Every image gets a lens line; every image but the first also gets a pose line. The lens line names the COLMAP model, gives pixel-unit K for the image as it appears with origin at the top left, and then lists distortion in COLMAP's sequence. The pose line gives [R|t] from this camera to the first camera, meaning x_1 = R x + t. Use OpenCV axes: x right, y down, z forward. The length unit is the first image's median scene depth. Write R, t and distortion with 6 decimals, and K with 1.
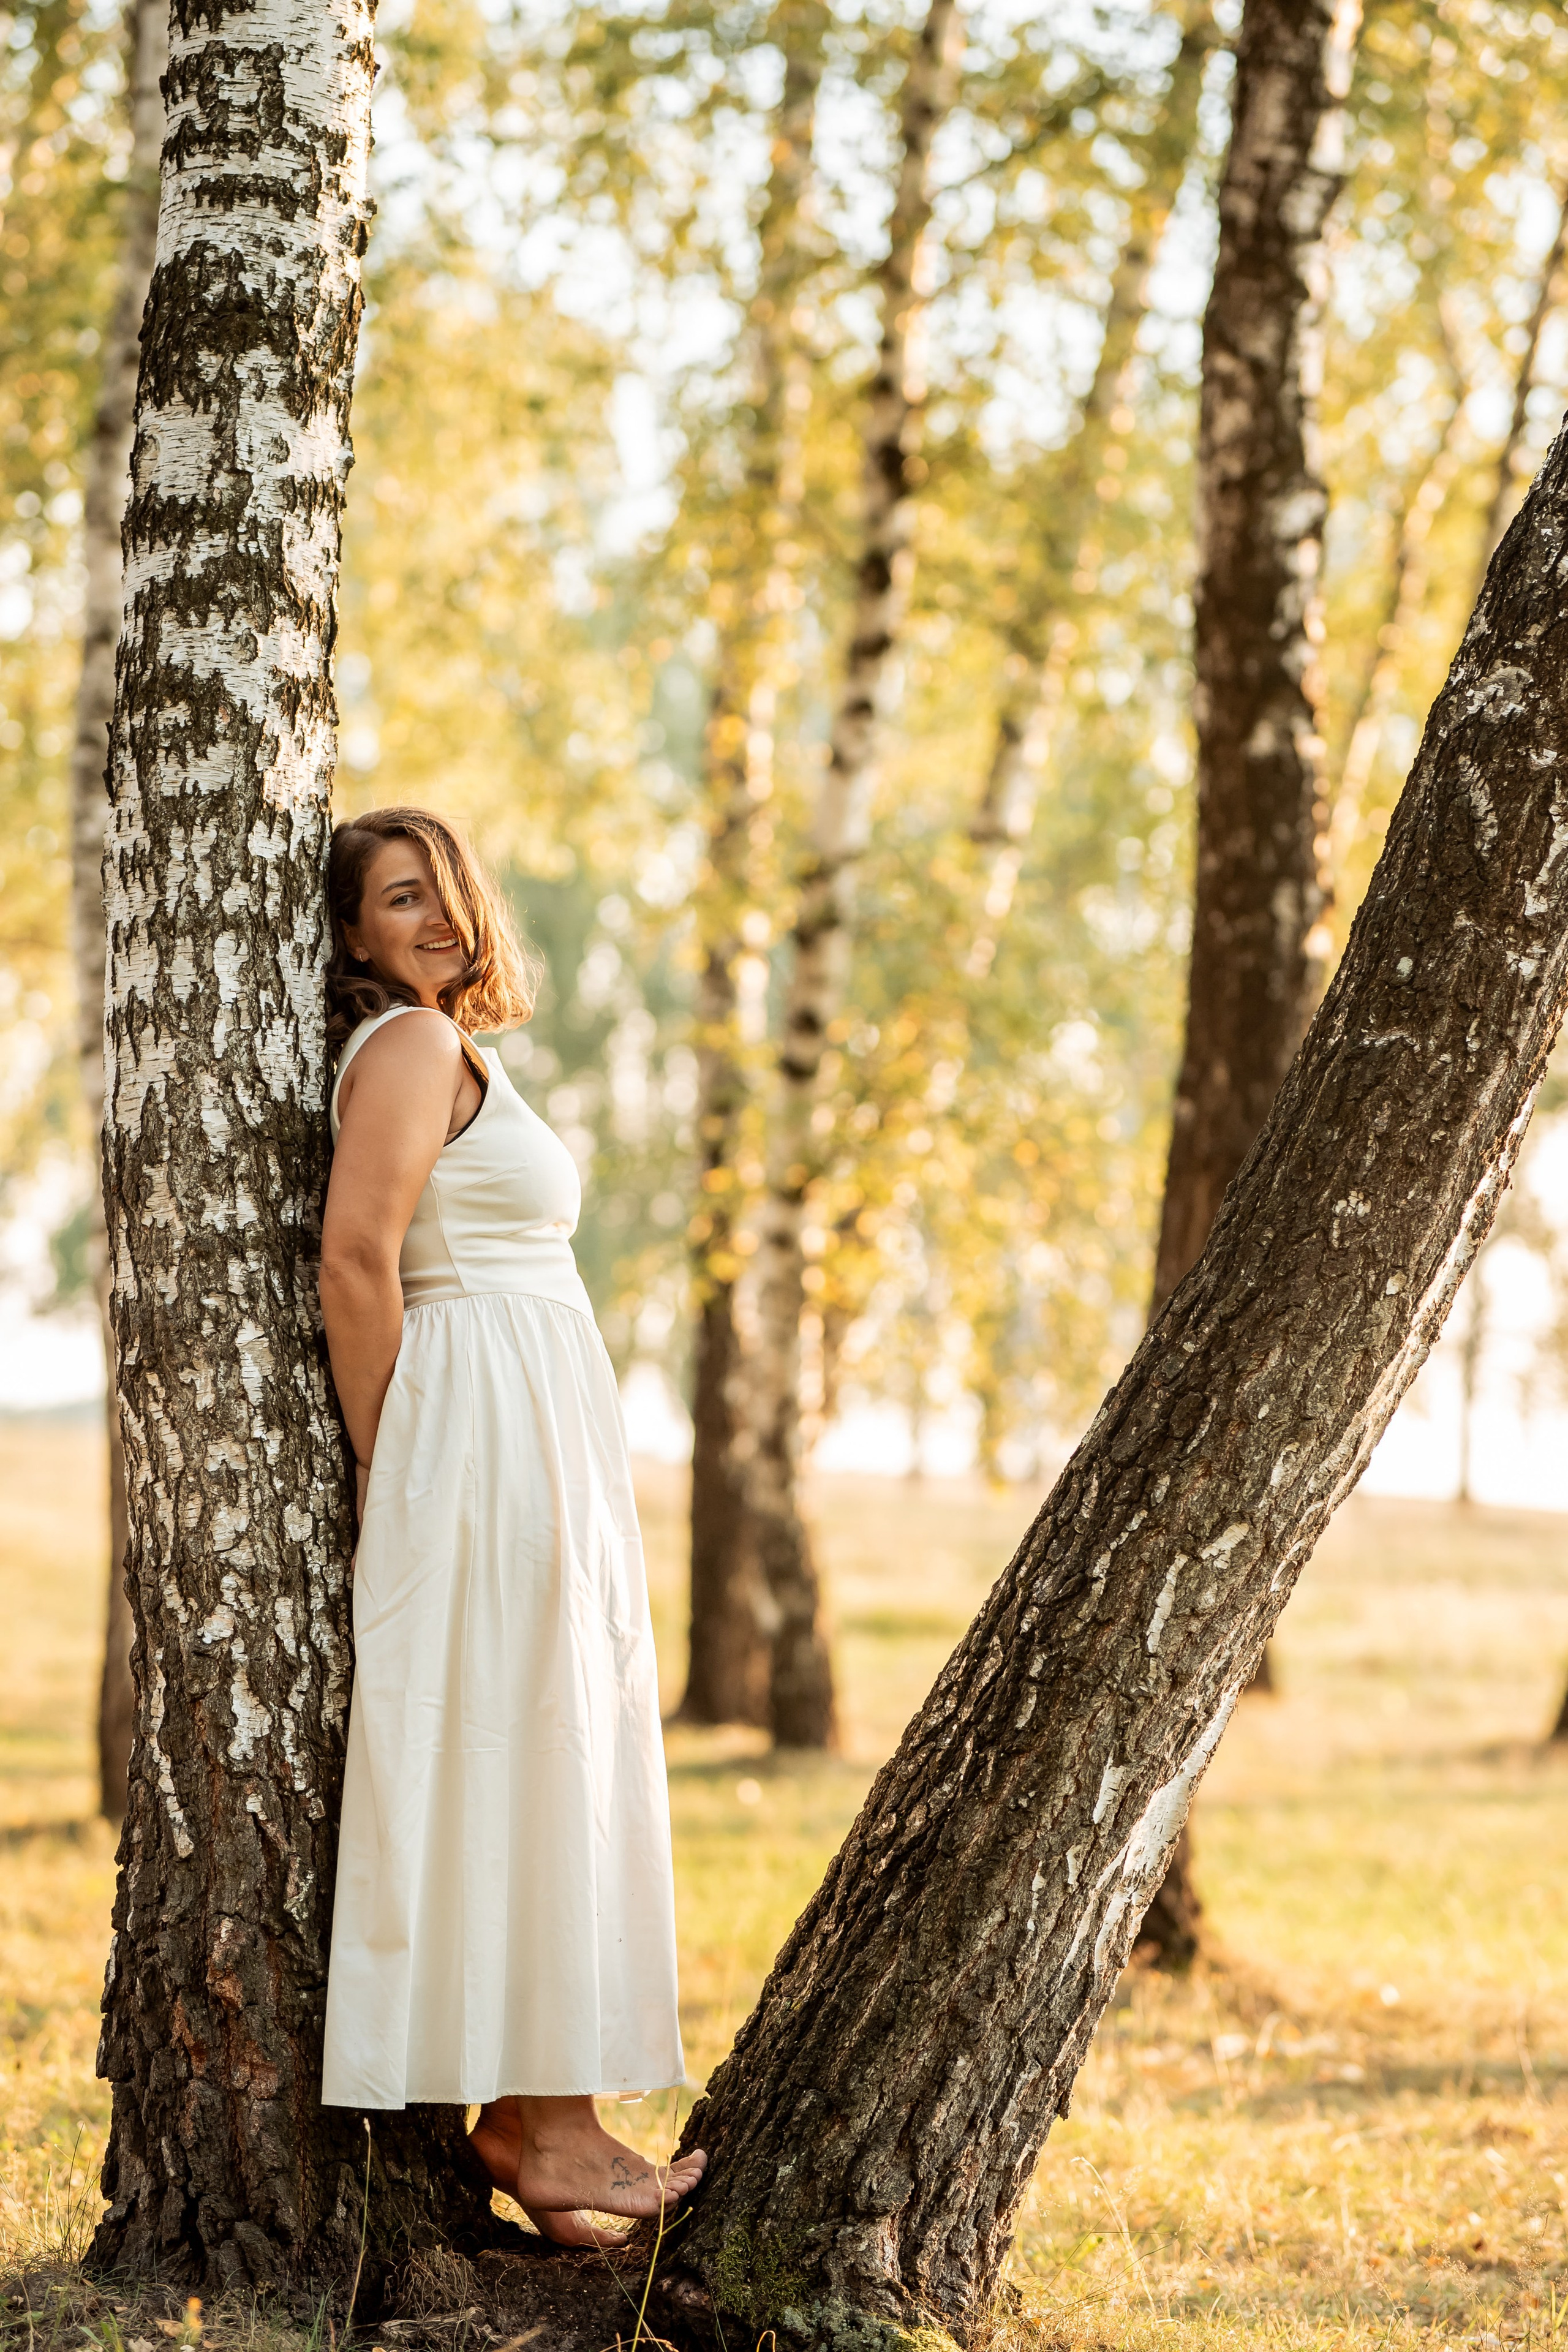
lens RADIAL K [[5919.5, 0, 778.3], [0, 5919.5, 1083.9], [0, 0, 1]] dist [0.036526, -0.065029]
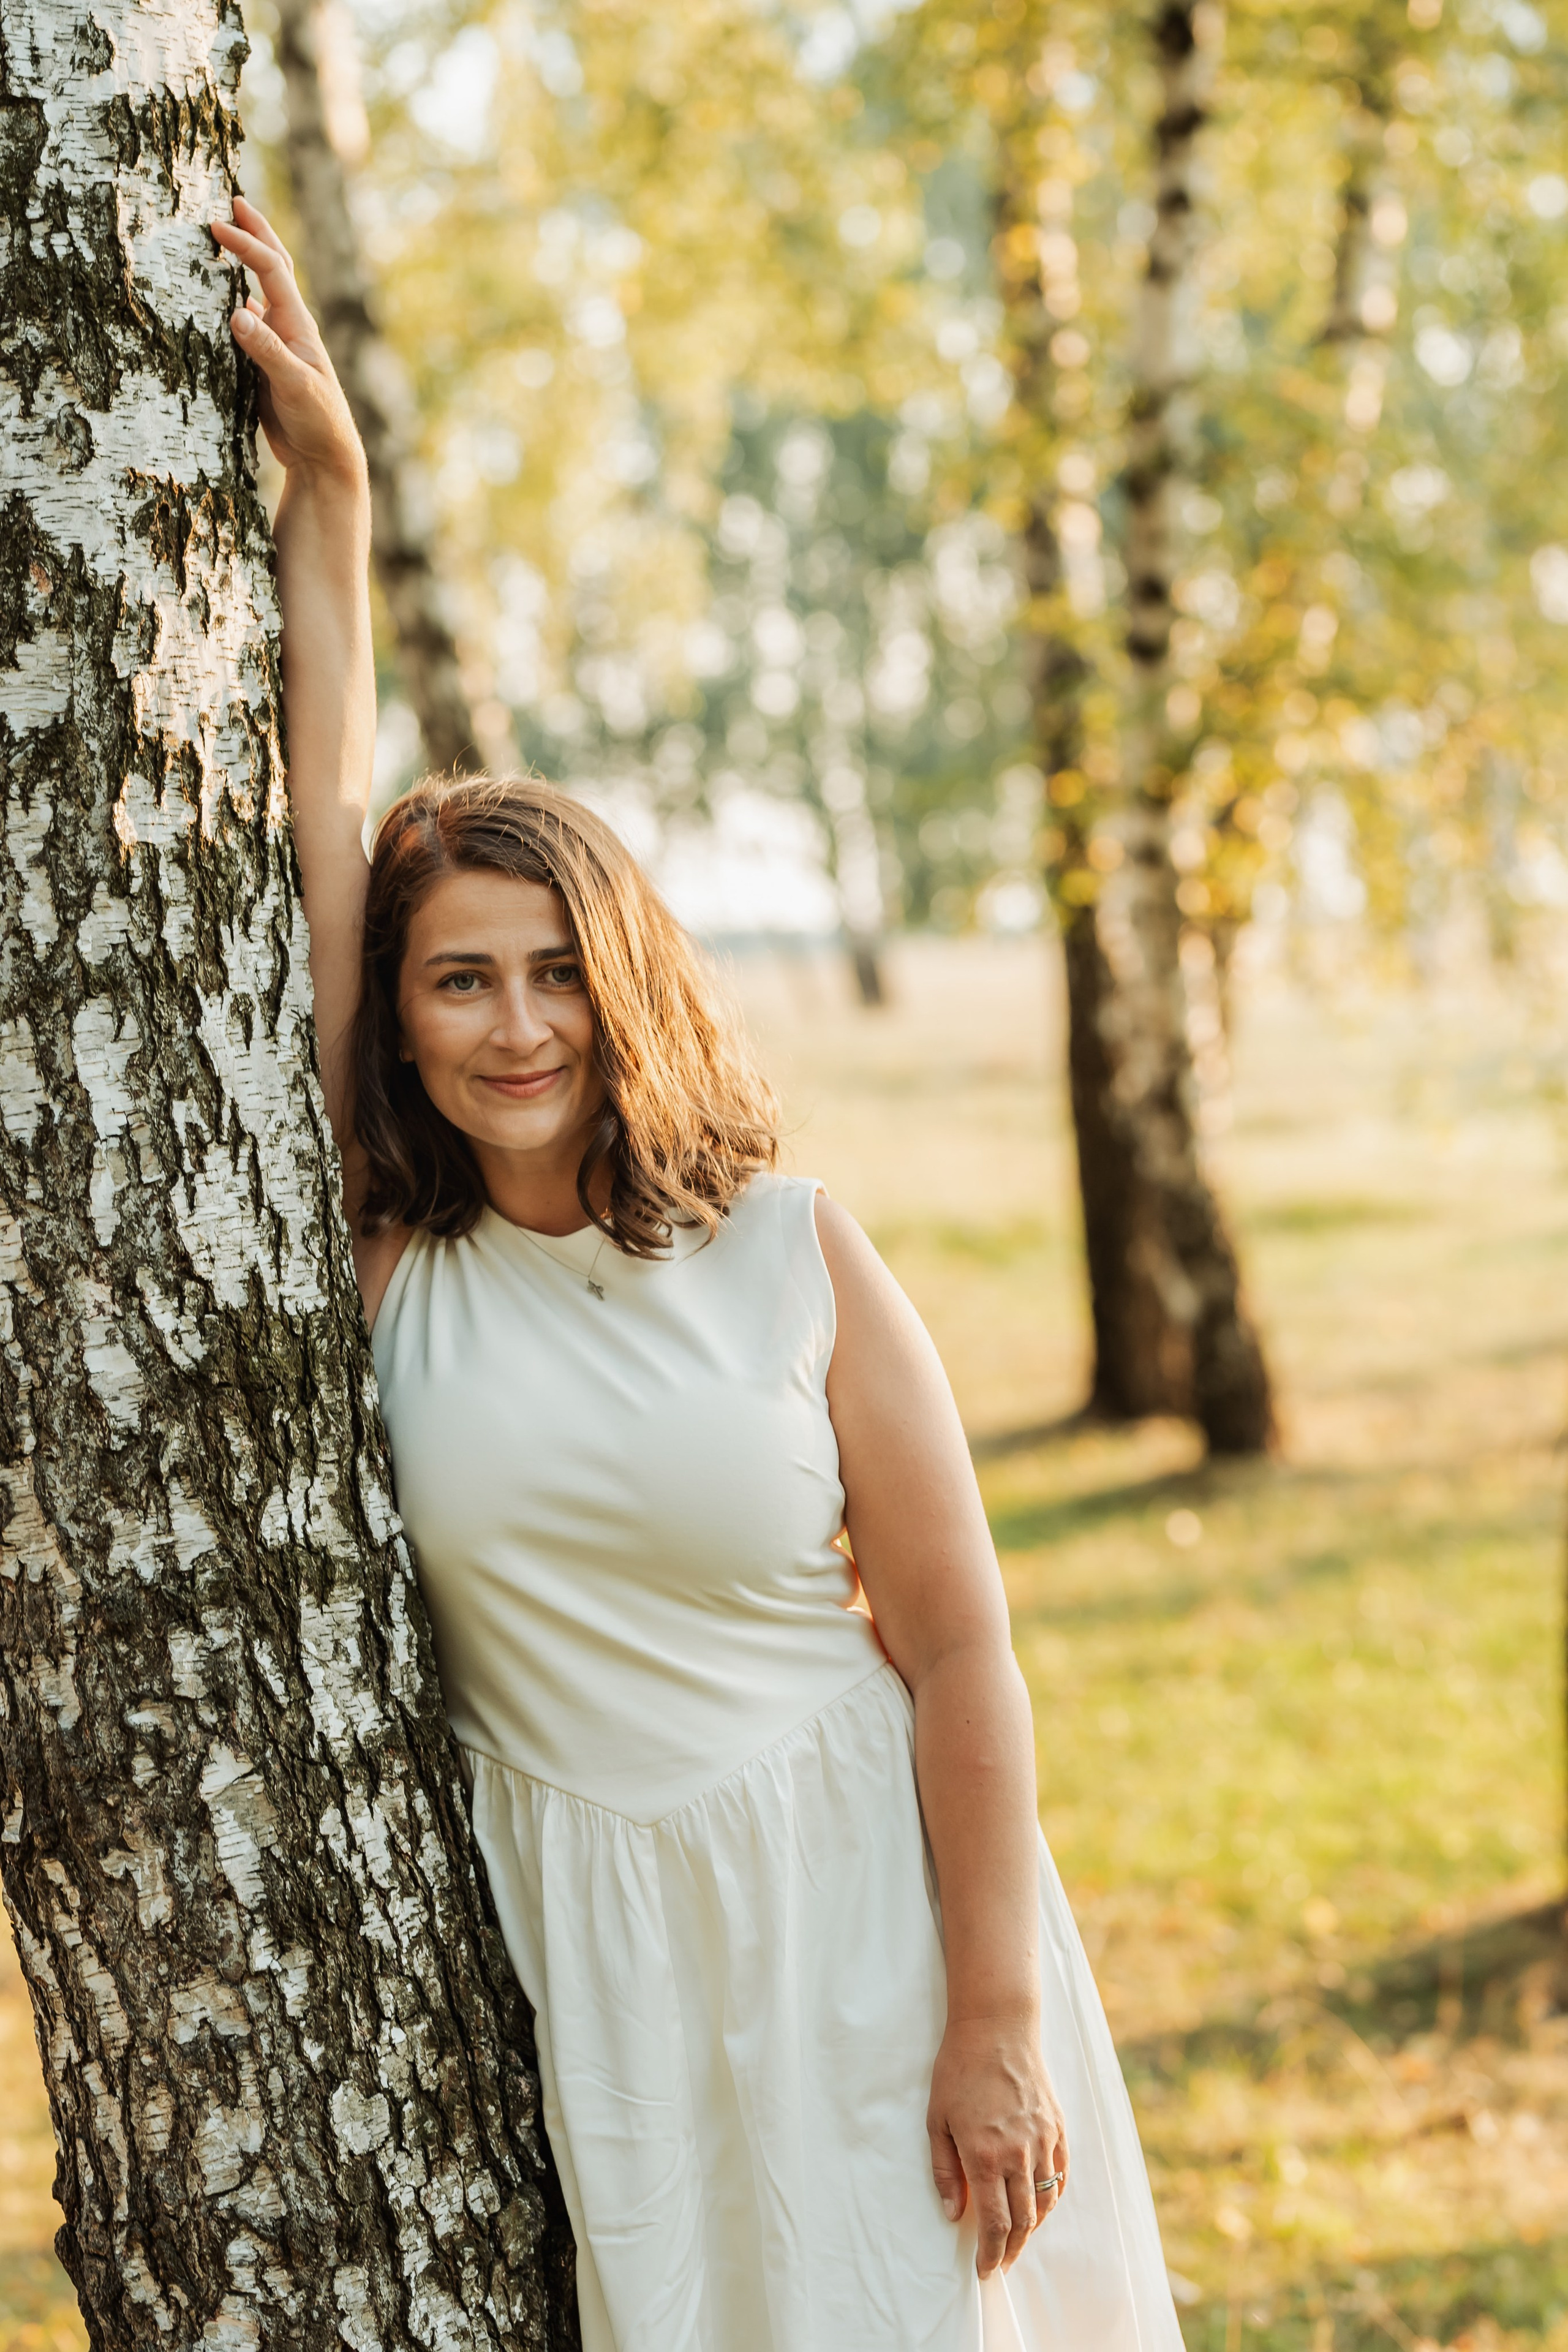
lens RADIAL K [[5830.7, 0, 776.7], [0, 5830.7, 1115.2], [0, 0, 1]] dist [0.013297, -0.048330]
pose [[0.991836, -0.108355, -0.067240, -0.000602], [0.114448, 0.988917, 0.094581, -0.057246], [0.056246, -0.101504, 0.993244, 0.496464]]
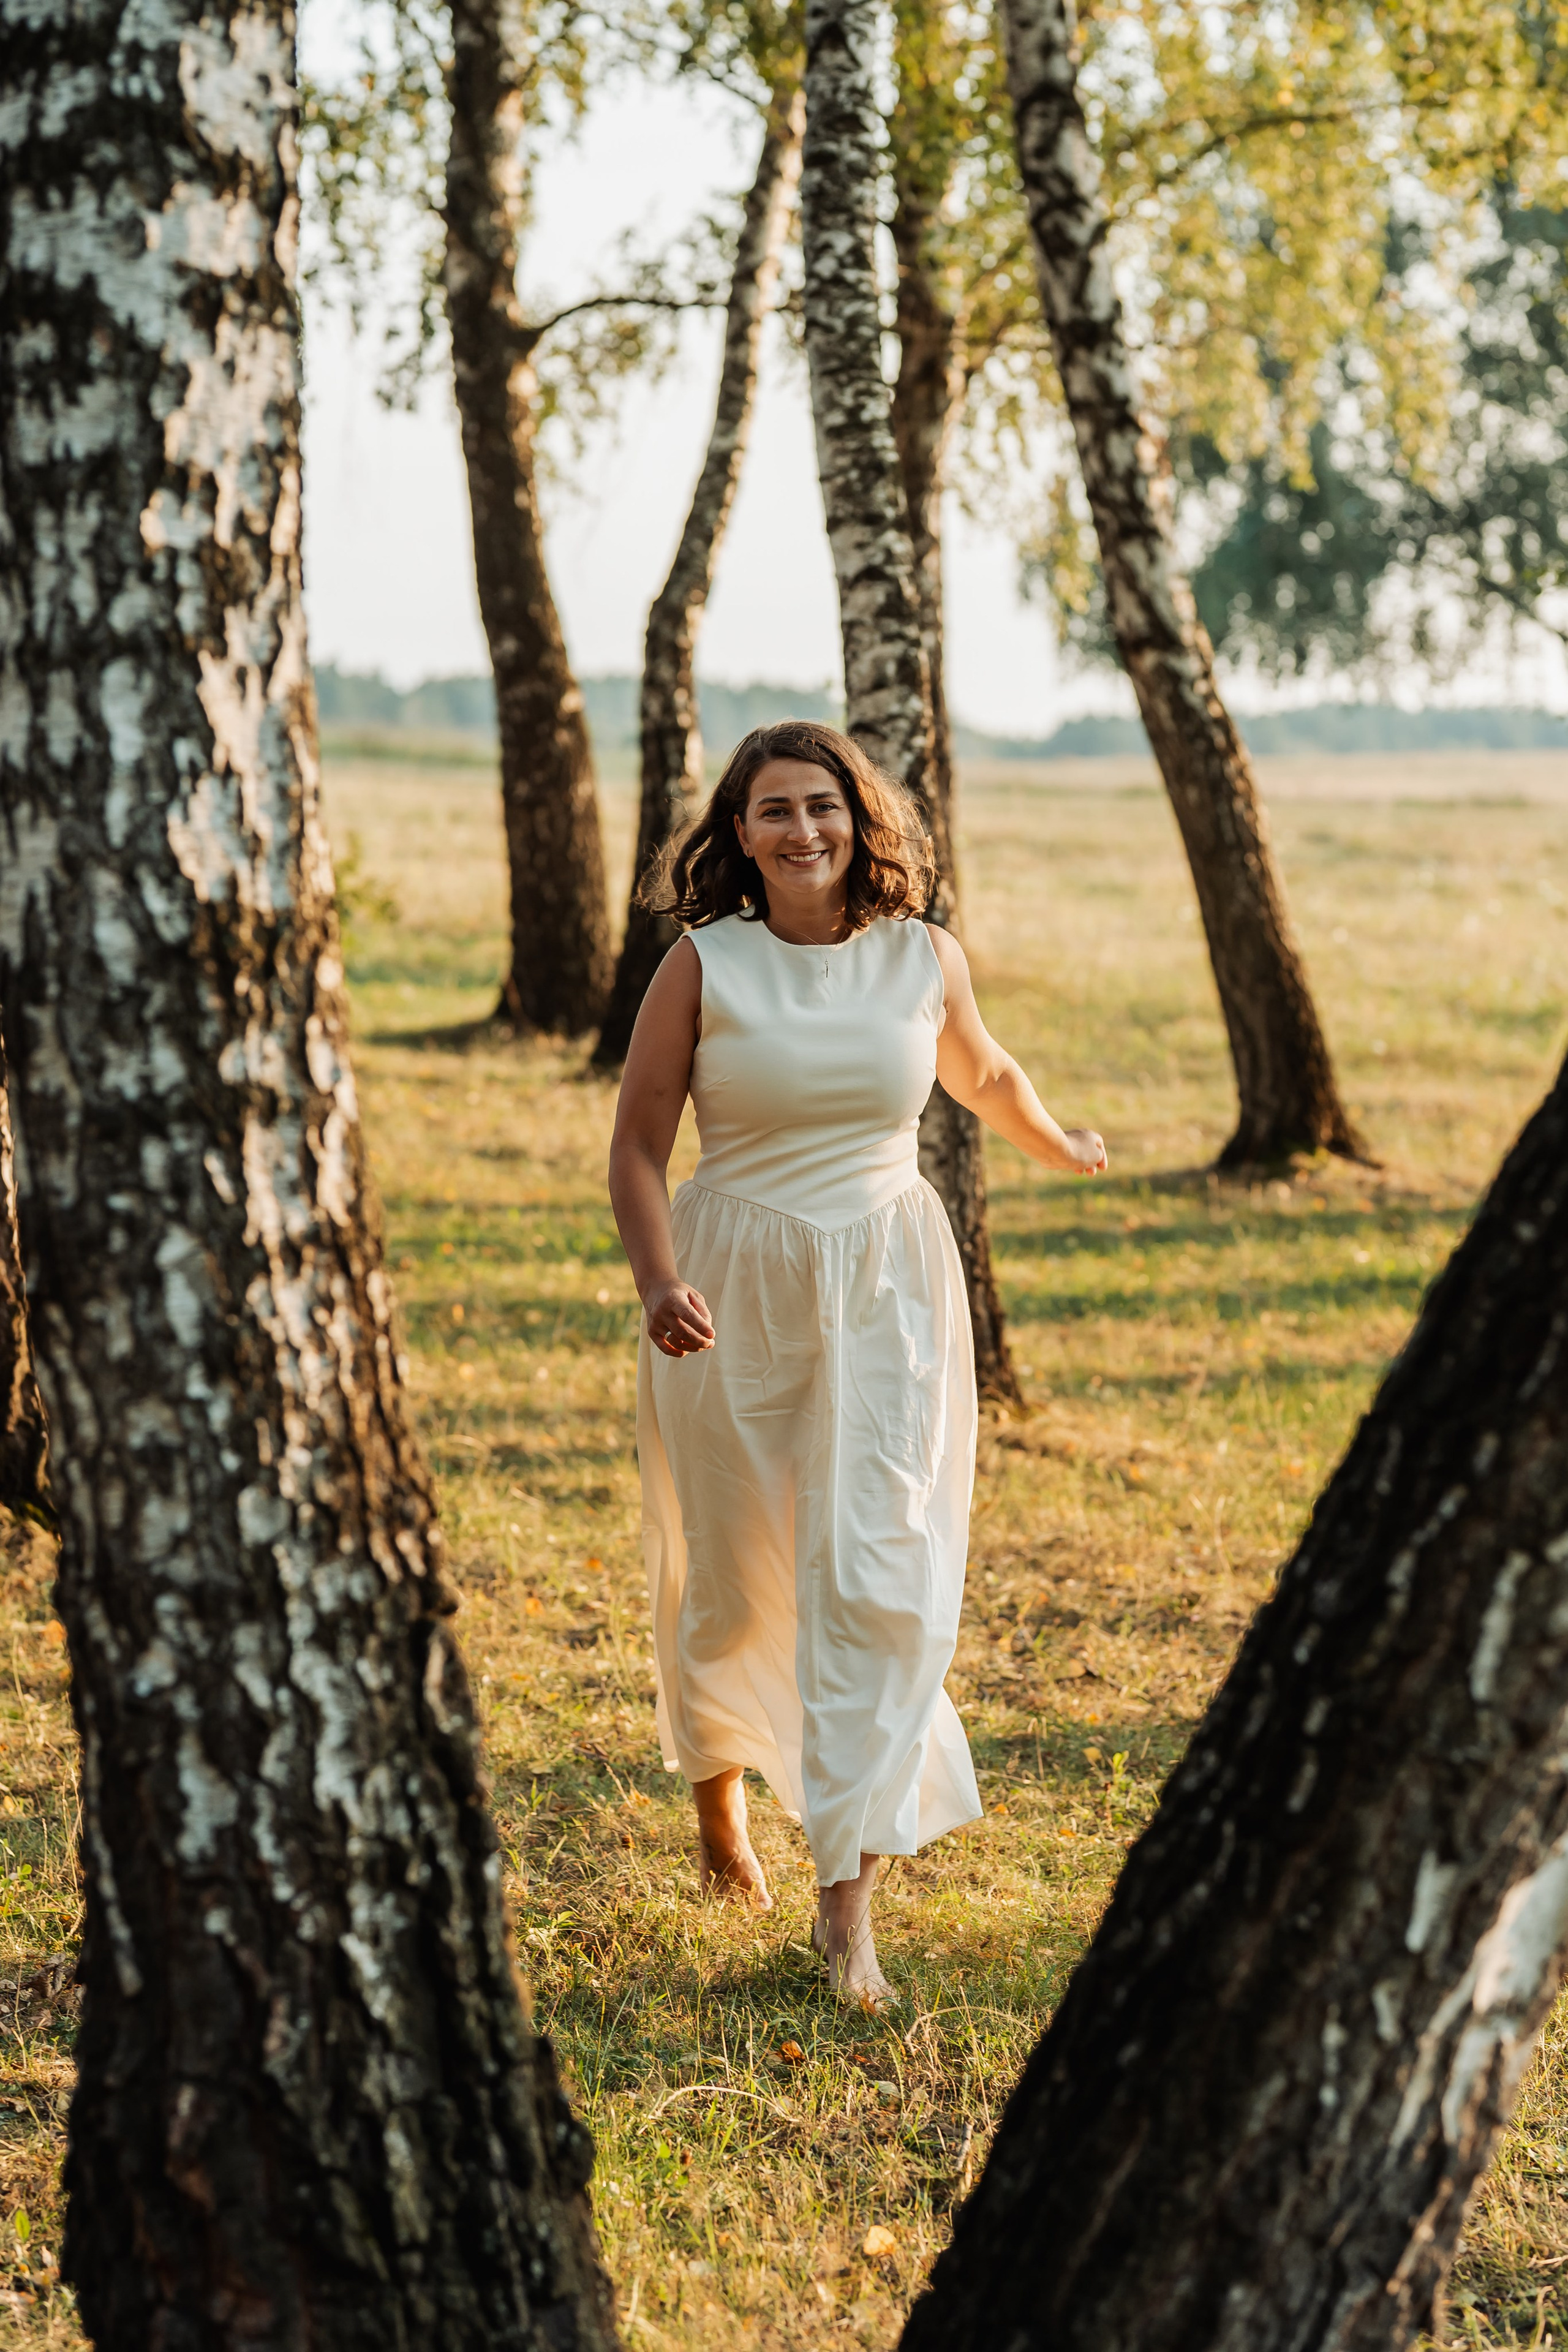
lens RADIAL K [[5919.5, 0, 778.3], [0, 5919.5, 1083.9], [0, 0, 1]] dist [0.036526, -0.065029]
pose [[0.975840, -0.039238, -0.214933, 0.127313], [0.065415, 0.991085, 0.116067, -0.051811], [0.208463, -0.127323, 0.969707, 0.344646]]
